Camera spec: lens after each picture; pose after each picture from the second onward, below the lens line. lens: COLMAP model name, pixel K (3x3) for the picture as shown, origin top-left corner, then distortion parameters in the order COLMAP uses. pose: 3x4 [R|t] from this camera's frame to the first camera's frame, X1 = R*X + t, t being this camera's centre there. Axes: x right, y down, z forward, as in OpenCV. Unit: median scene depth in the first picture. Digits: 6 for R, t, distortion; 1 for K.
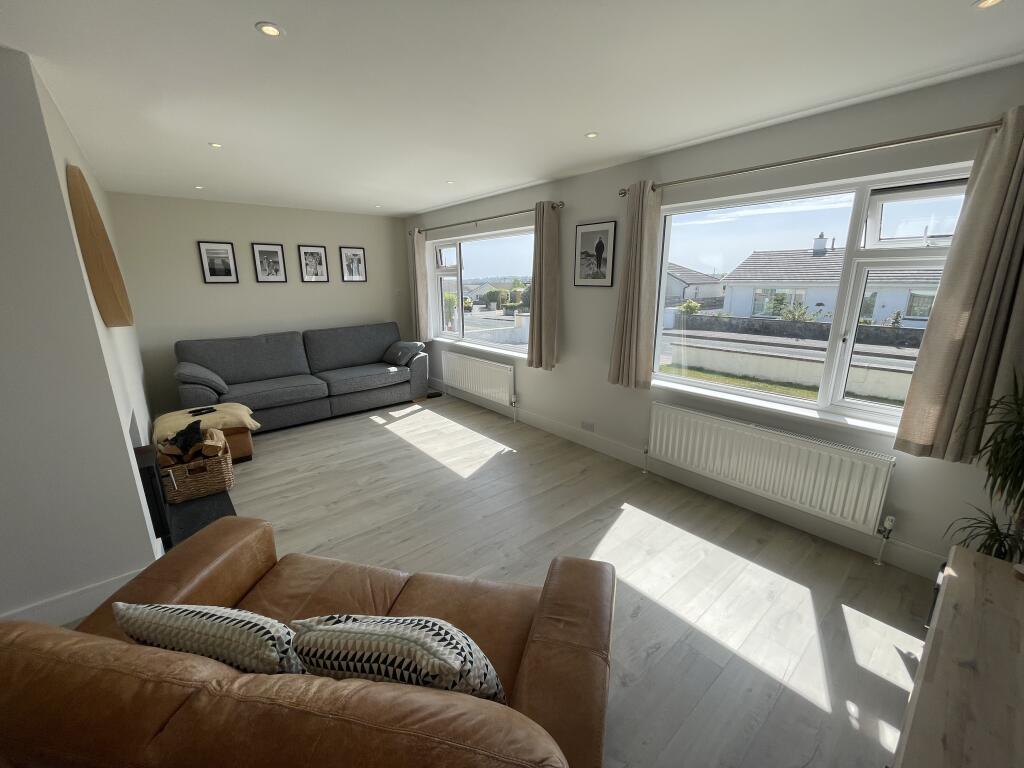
lens RADIAL K [[413.8, 0, 510.1], [0, 413.8, 381.5], [0, 0, 1]] dist [-0.001049, -0.000600]
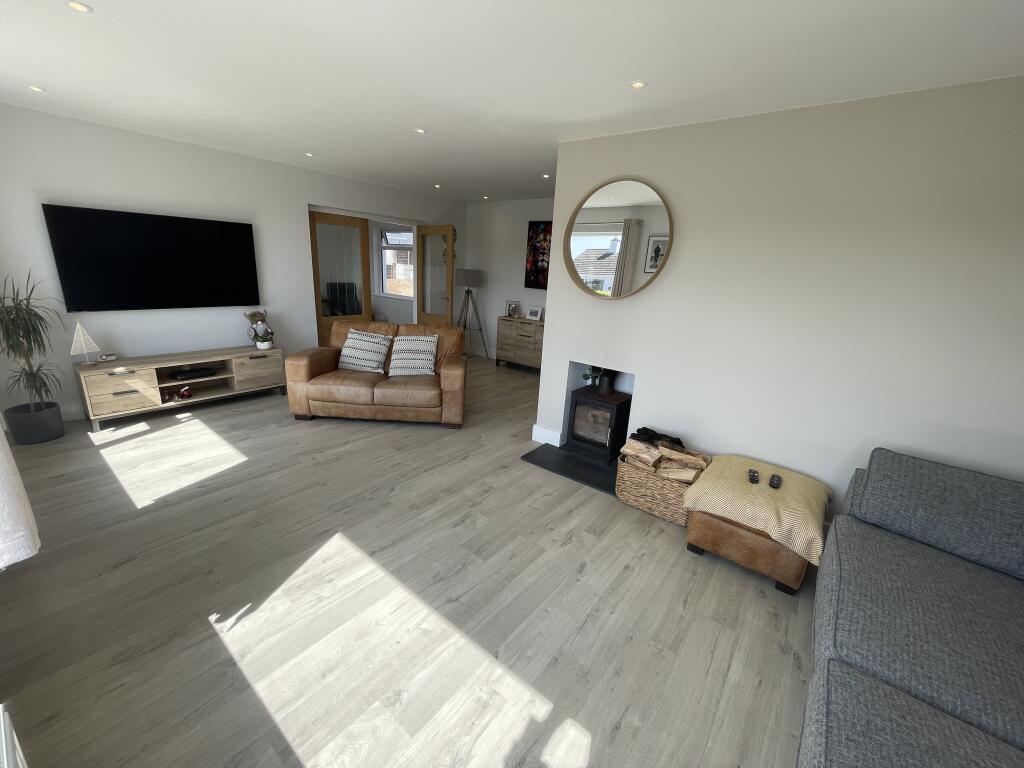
lens RADIAL K [[413.8, 0, 517.0], [0, 413.8, 383.4], [0, 0, 1]] dist [-0.001049, -0.000600]
pose [[-0.975689, 0.011674, -0.218848, -0.179472], [-0.100587, 0.863337, 0.494500, -0.258287], [0.194712, 0.504492, -0.841175, 1.076900]]
